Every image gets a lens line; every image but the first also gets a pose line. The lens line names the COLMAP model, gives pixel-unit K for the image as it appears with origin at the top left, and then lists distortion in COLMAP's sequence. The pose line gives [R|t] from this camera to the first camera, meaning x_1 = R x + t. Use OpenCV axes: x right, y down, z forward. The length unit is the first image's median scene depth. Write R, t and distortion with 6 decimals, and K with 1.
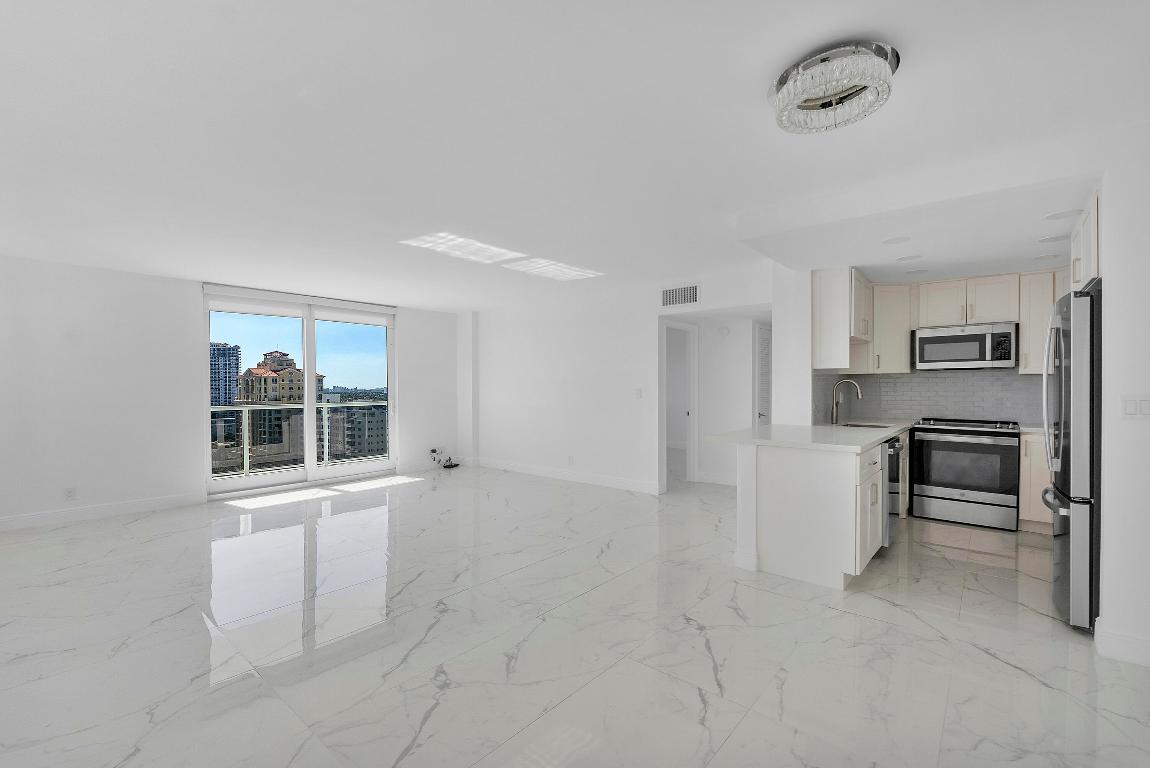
lens RADIAL K [[519.7, 0, 575.0], [0, 519.7, 384.0], [0, 0, 1]] dist [0.000112, -0.000033]
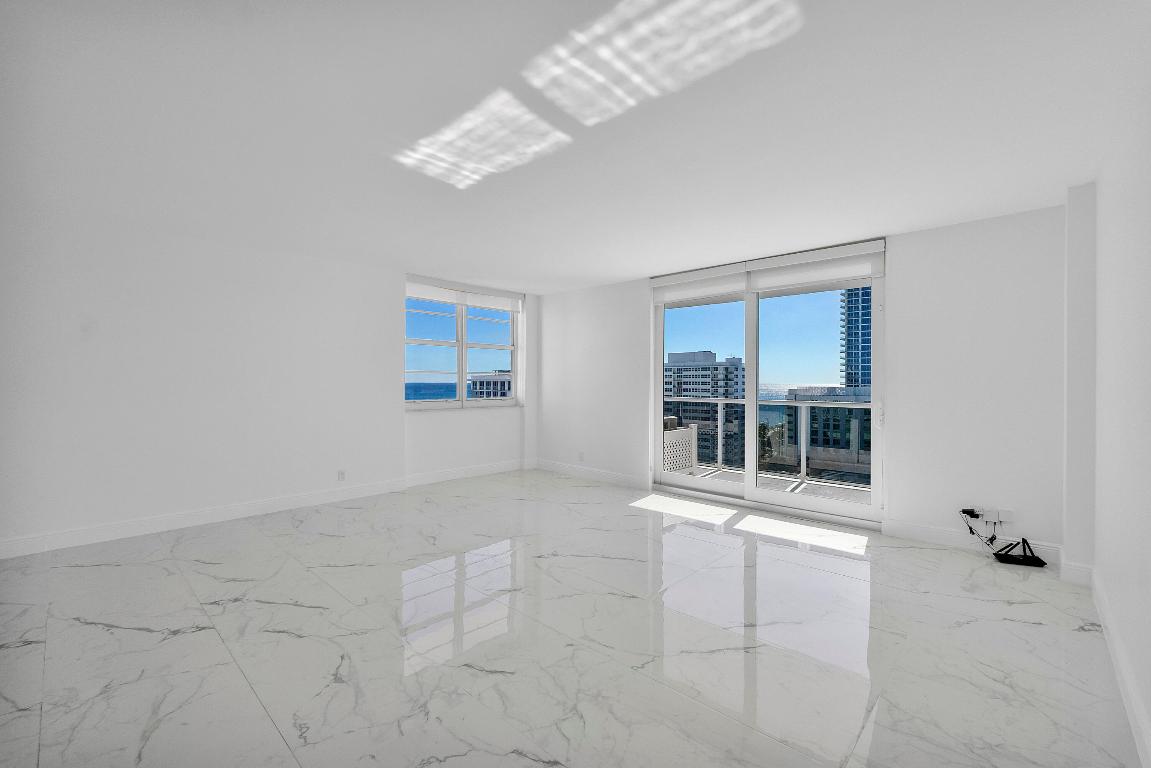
lens RADIAL K [[486.6, 0, 575.5], [0, 486.6, 384.0], [0, 0, 1]] dist [-0.000802, -0.000226]
pose [[-0.077972, 0.009880, -0.996907, 0.282262], [0.008051, 0.999925, 0.009280, 0.004760], [0.996923, -0.007302, -0.078046, 0.950528]]
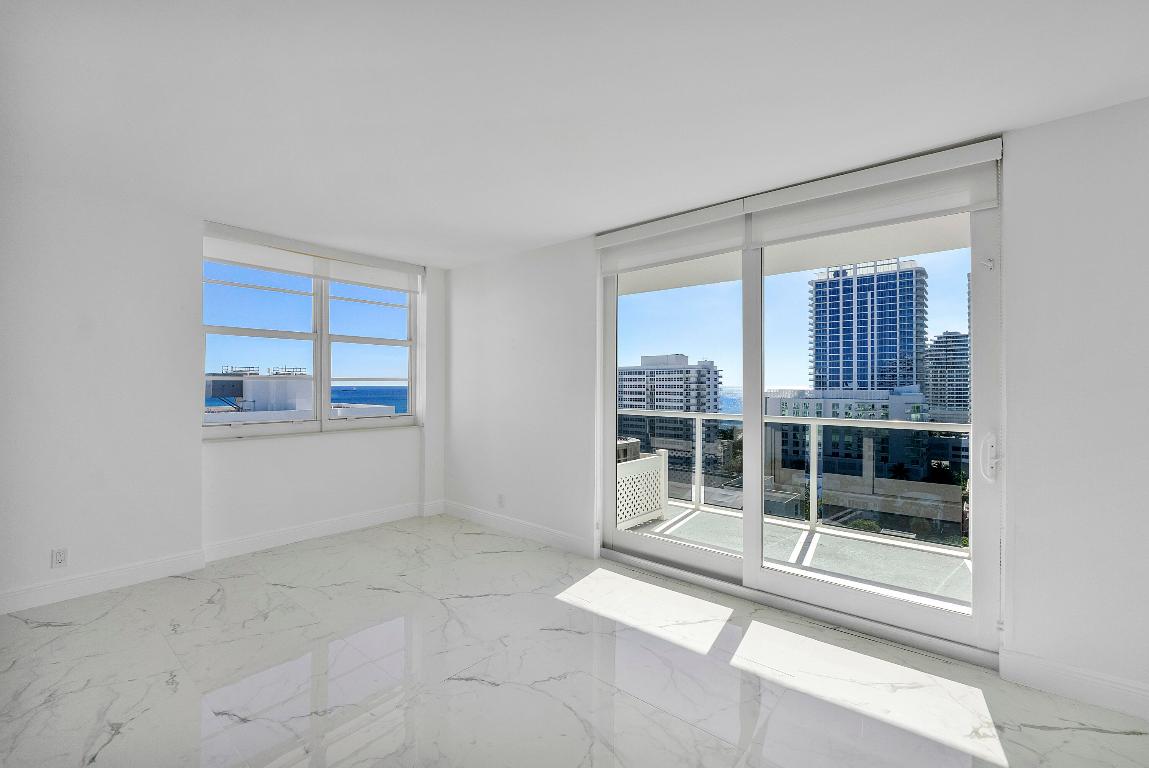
lens RADIAL K [[490.8, 0, 579.6], [0, 490.8, 387.4], [0, 0, 1]] dist [-0.000780, -0.000073]
pose [[-0.015212, 0.010361, -0.999831, -0.063555], [0.009682, 0.999901, 0.010215, -0.003248], [0.999837, -0.009525, -0.015311, 1.013059]]
